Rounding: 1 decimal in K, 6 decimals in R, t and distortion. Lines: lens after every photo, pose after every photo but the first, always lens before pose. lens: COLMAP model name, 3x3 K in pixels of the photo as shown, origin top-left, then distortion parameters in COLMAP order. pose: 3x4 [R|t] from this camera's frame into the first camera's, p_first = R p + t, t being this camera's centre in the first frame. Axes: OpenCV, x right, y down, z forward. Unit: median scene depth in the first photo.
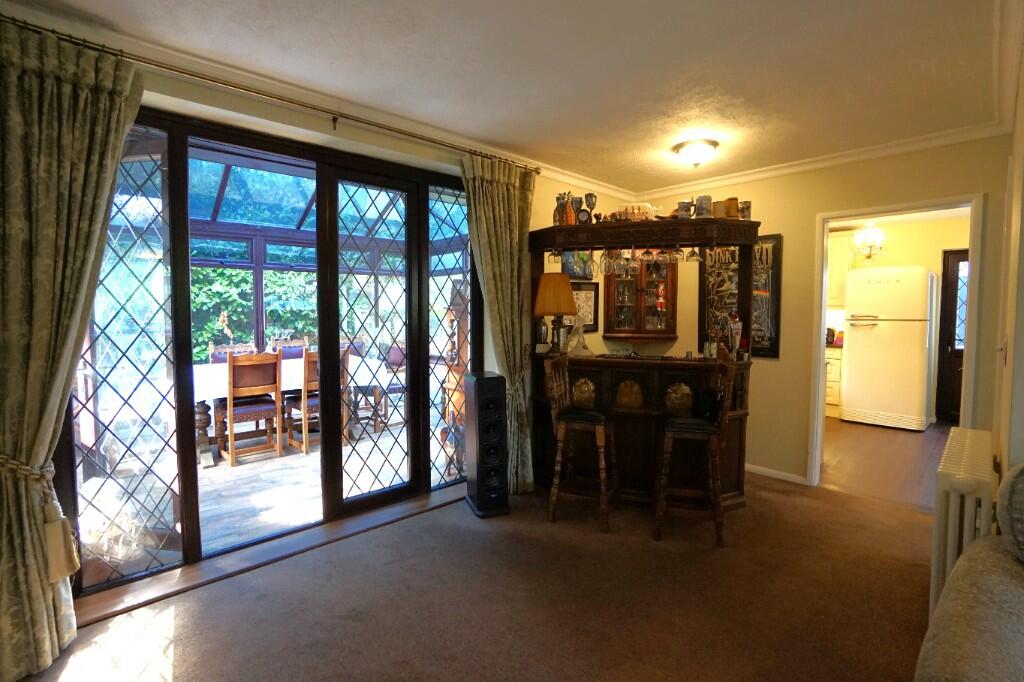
lens RADIAL K [[456.6, 0, 511.9], [0, 456.6, 336.3], [0, 0, 1]] dist [-0.033087, 0.003220]
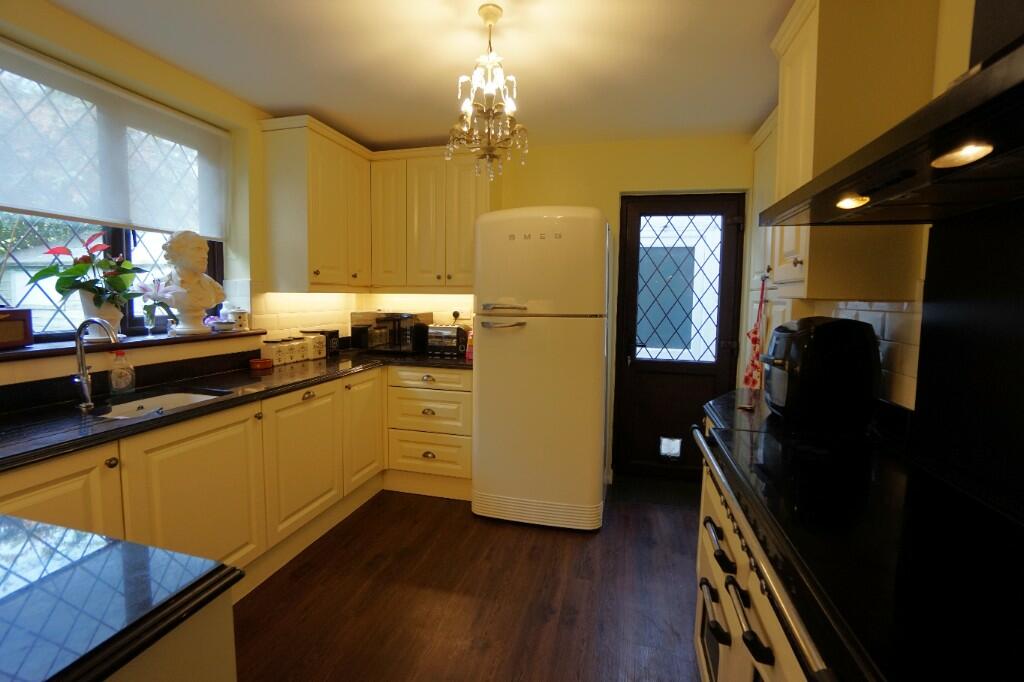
lens RADIAL K [[456.6, 0, 514.1], [0, 456.6, 340.0], [0, 0, 1]] dist [-0.033087, 0.003220]
pose [[0.830275, -0.044730, 0.555556, 0.784063], [0.018502, 0.998437, 0.052737, -0.053356], [-0.557047, -0.033508, 0.829805, 0.876455]]
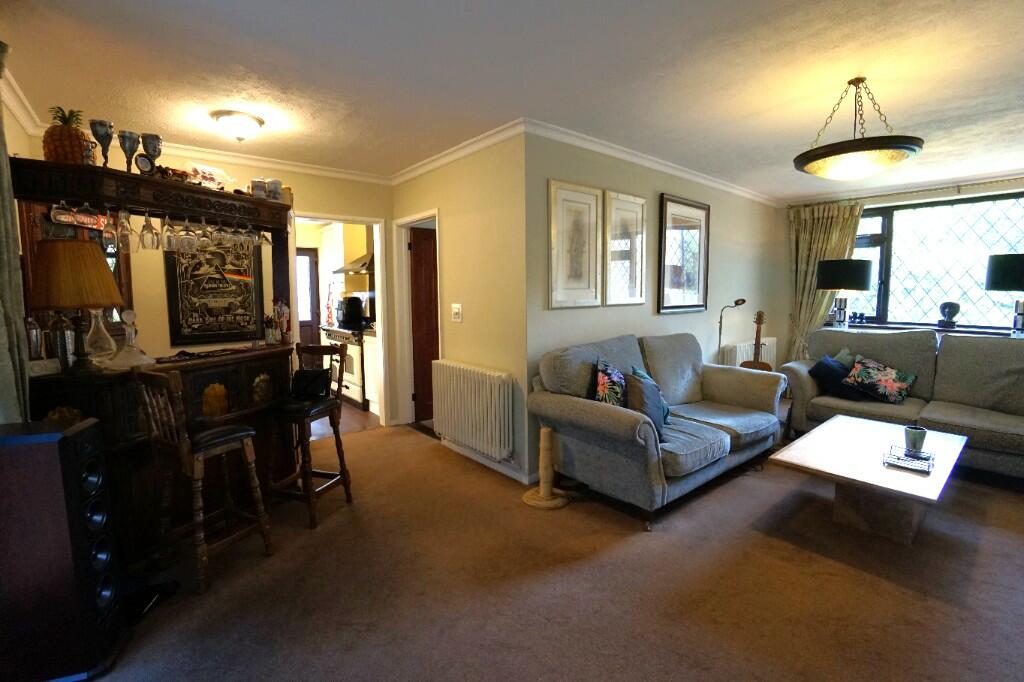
lens RADIAL K [[456.6, 0, 512.7], [0, 456.6, 336.4], [0, 0, 1]] dist [-0.033087, 0.003220]
pose [[0.048314, -0.105320, 0.993264, -0.446755], [0.065207, 0.992637, 0.102081, -0.031174], [-0.996701, 0.059835, 0.054826, 0.358956]]
